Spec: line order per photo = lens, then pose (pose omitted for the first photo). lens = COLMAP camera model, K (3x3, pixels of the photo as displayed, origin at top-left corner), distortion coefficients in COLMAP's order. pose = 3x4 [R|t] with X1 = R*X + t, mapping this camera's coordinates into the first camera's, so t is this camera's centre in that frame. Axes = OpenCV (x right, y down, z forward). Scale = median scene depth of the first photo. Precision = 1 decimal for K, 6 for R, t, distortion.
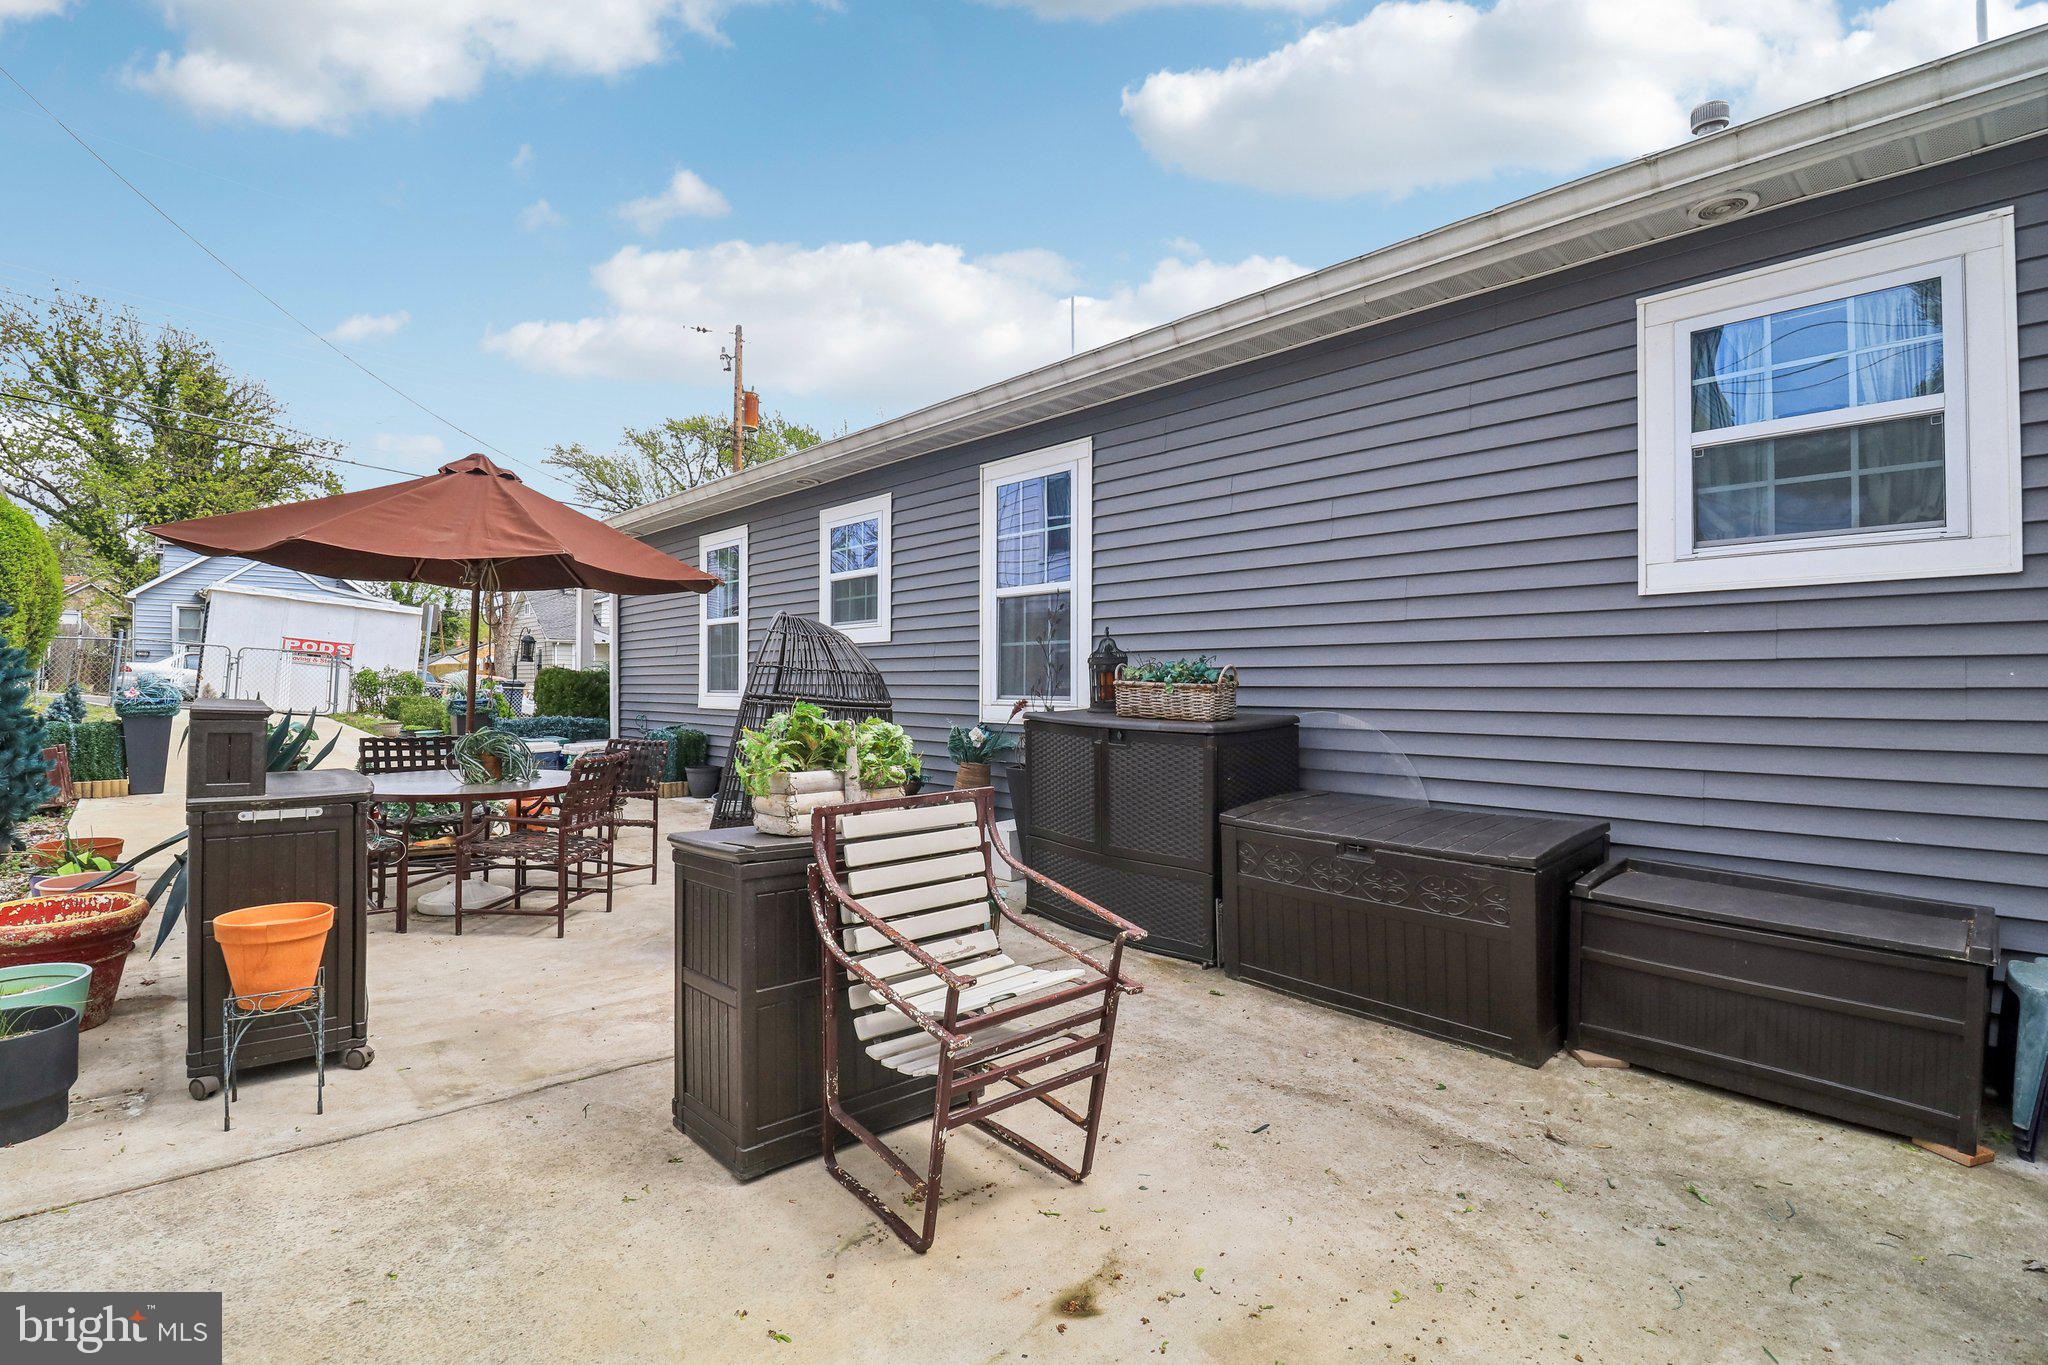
lens RADIAL K [[954.8, 0, 1023.4], [0, 954.8, 644.0], [0, 0, 1]] dist [0.009127, -0.015652]
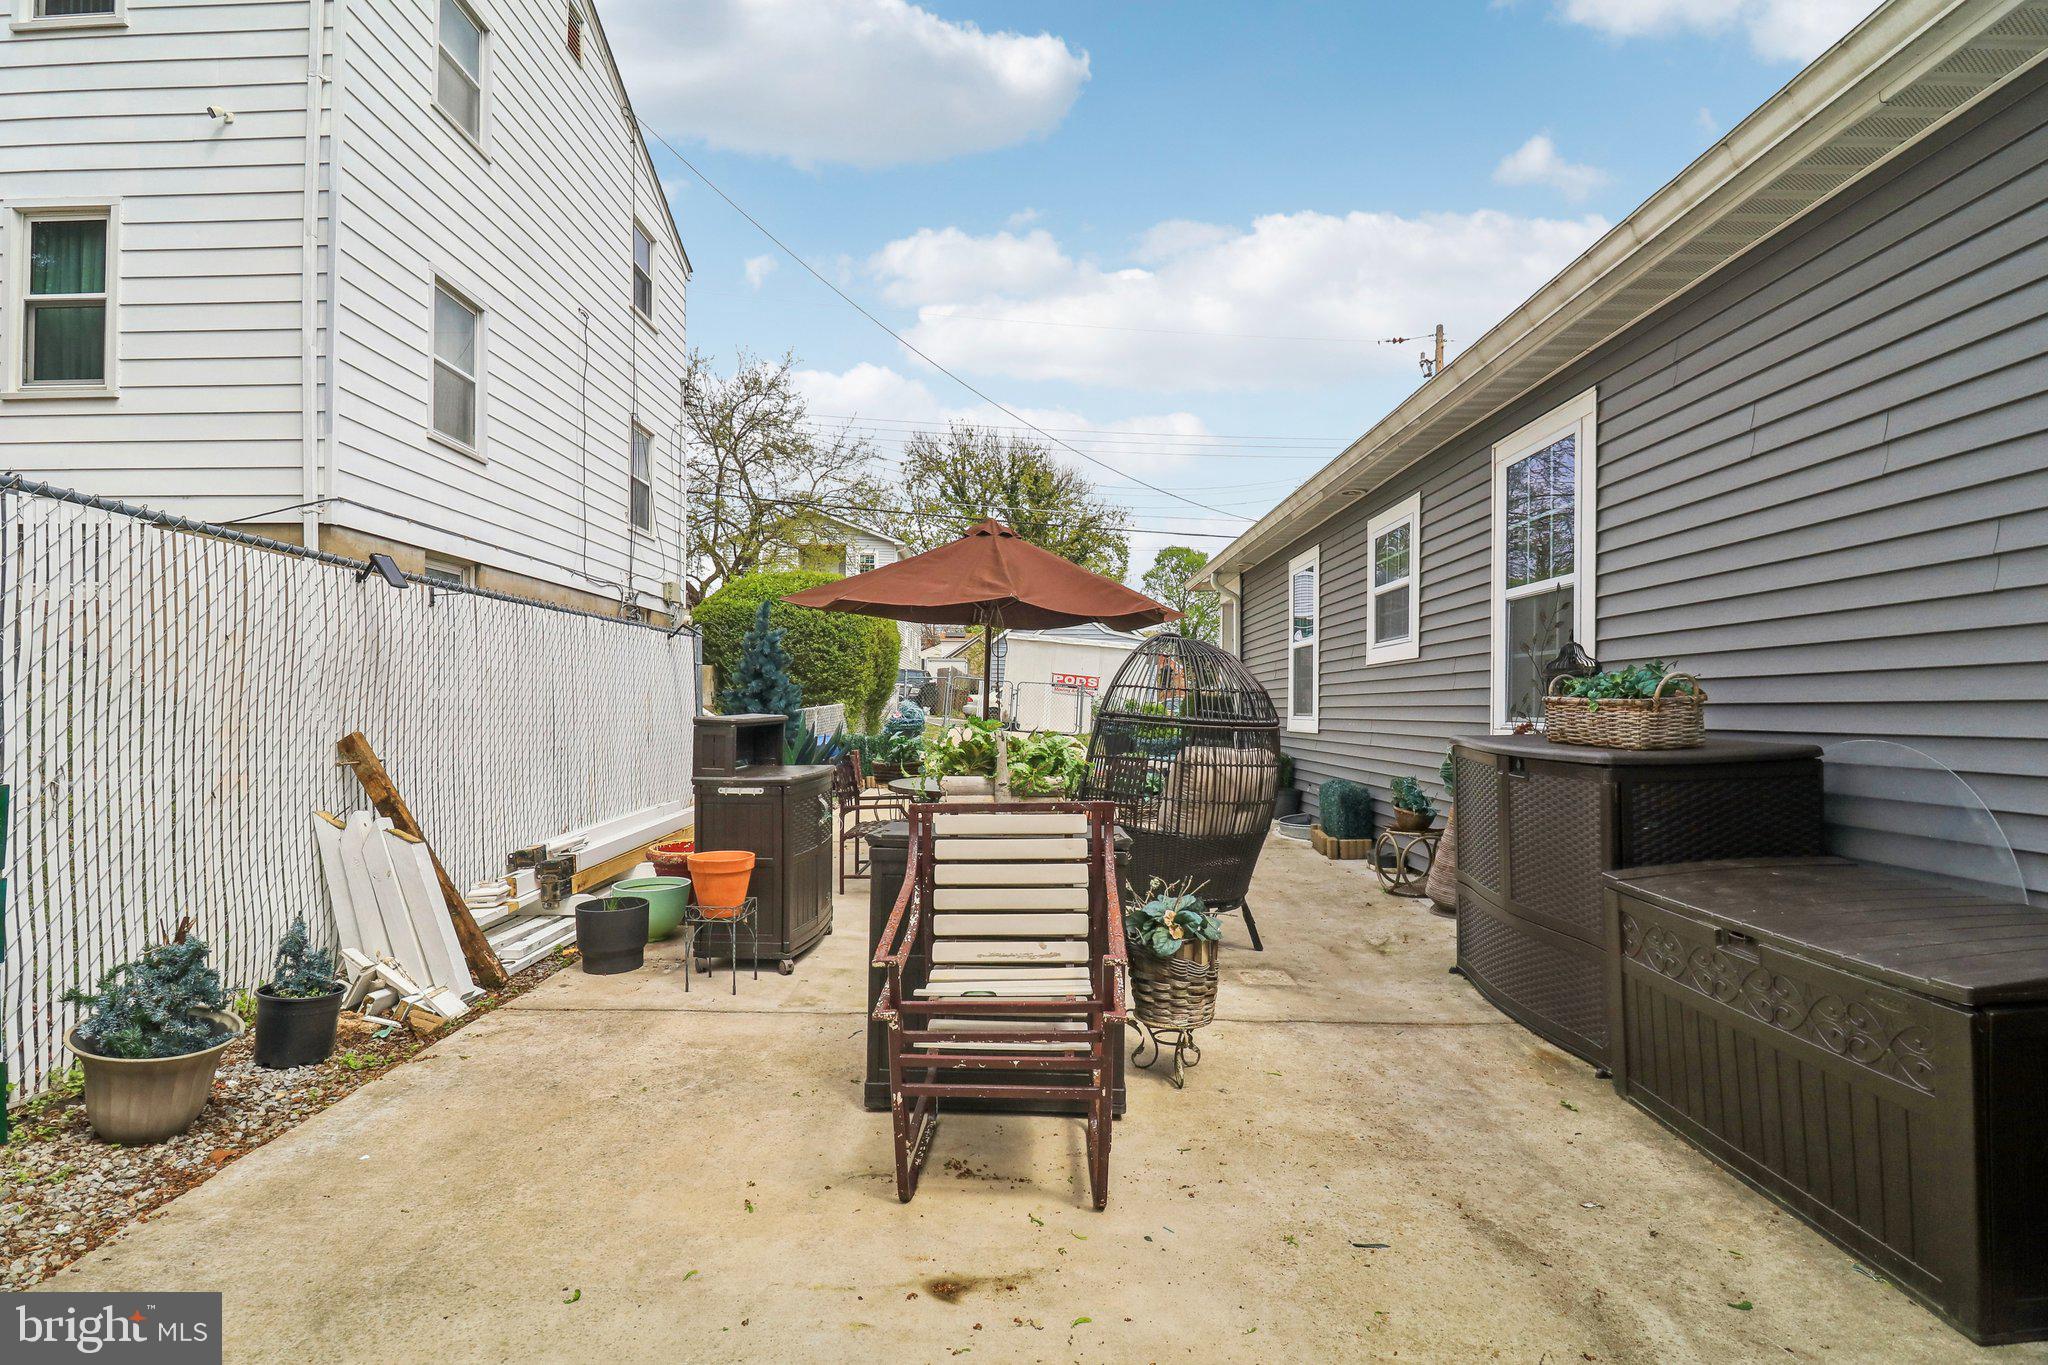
lens RADIAL K [[979.4, 0, 1018.7], [0, 979.4, 675.4], [0, 0, 1]] dist [0.013041, -0.018792]
pose [[0.727346, -0.026096, -0.685775, 0.362909], [0.029967, 0.999531, -0.006252, 0.013747], [0.685617, -0.016003, 0.727787, 0.119549]]
